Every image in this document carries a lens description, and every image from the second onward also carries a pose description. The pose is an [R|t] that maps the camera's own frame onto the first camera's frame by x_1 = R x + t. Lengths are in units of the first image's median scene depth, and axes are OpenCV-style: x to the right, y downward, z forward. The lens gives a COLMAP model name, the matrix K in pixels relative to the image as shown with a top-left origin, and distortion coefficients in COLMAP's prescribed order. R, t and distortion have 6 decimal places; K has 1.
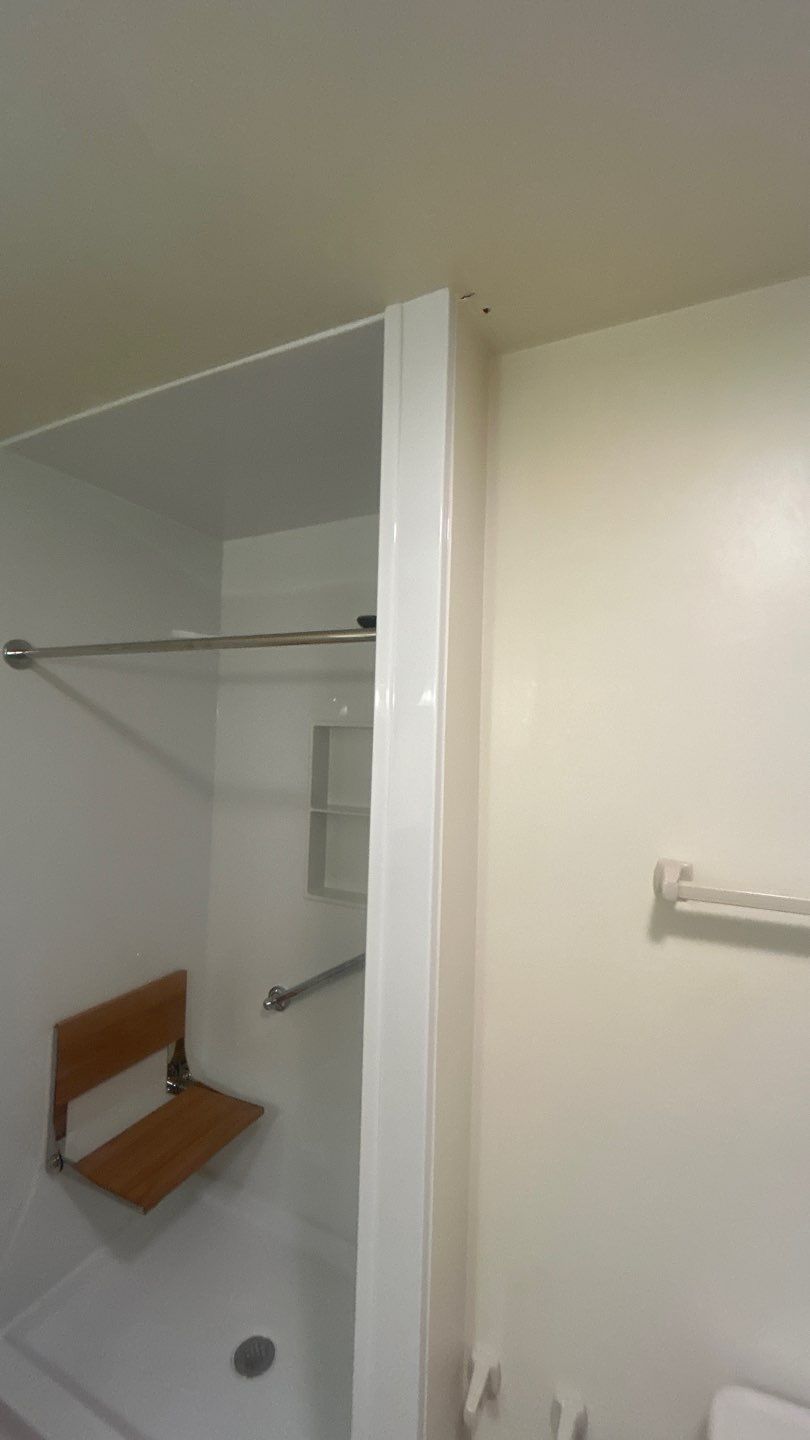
lens RADIAL K [[590.1, 0, 405.6], [0, 590.1, 722.7], [0, 0, 1]] dist [0.001309, 0.000058]
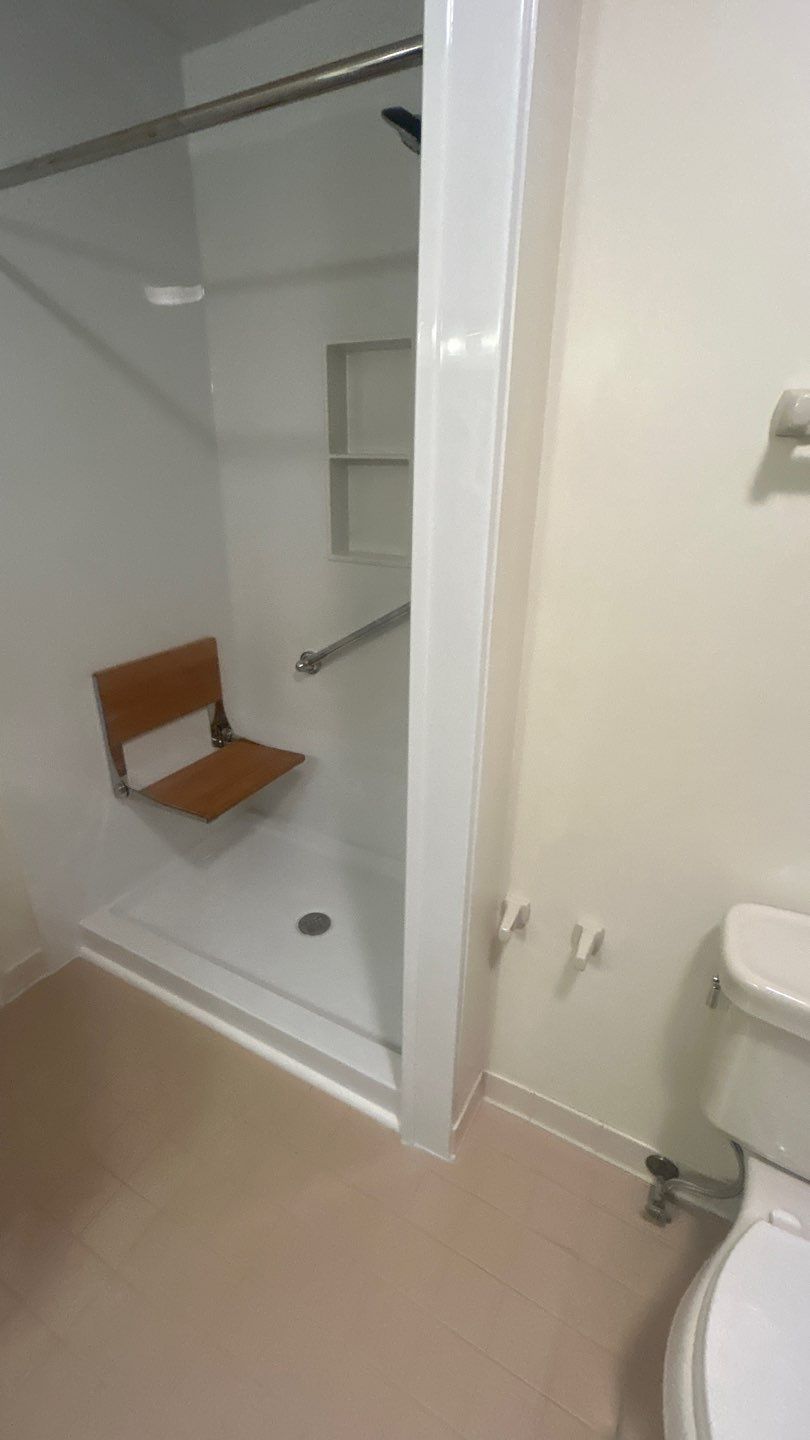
lens RADIAL K [[590.1, 0, 406.5], [0, 590.1, 714.6], [0, 0, 1]] dist [0.001309, 0.000058]
pose [[0.999747, -0.004015, -0.022144, -0.030785], [0.012615, 0.914826, 0.403650, 0.155128], [0.018638, -0.403827, 0.914645, 0.050186]]
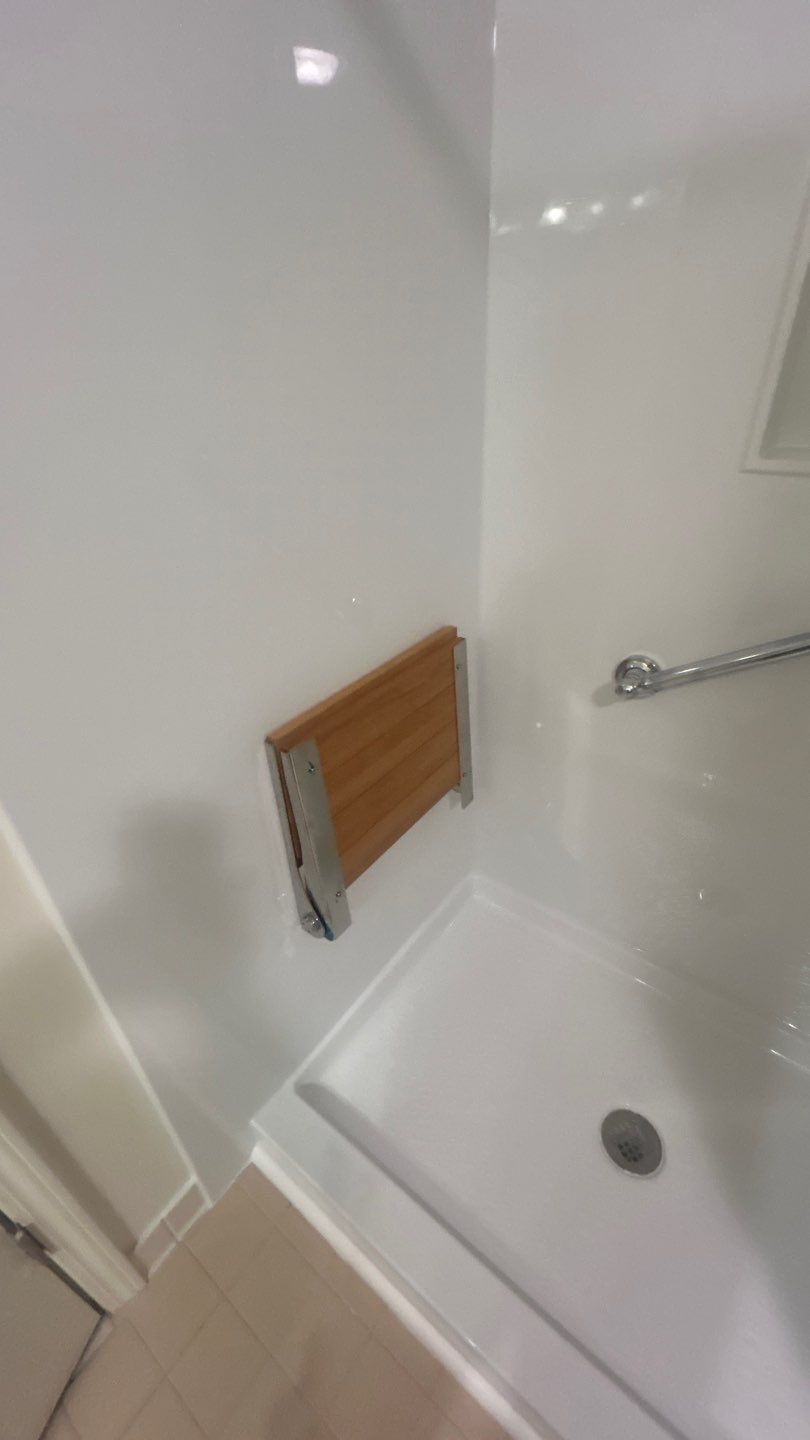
lens RADIAL K [[590.1, 0, 406.1], [0, 590.1, 715.9], [0, 0, 1]] dist [0.001309, 0.000058]
pose [[0.977127, 0.037303, -0.209358, -0.330795], [0.083842, 0.837172, 0.540475, 0.210789], [0.195430, -0.545665, 0.814897, 0.555120]]
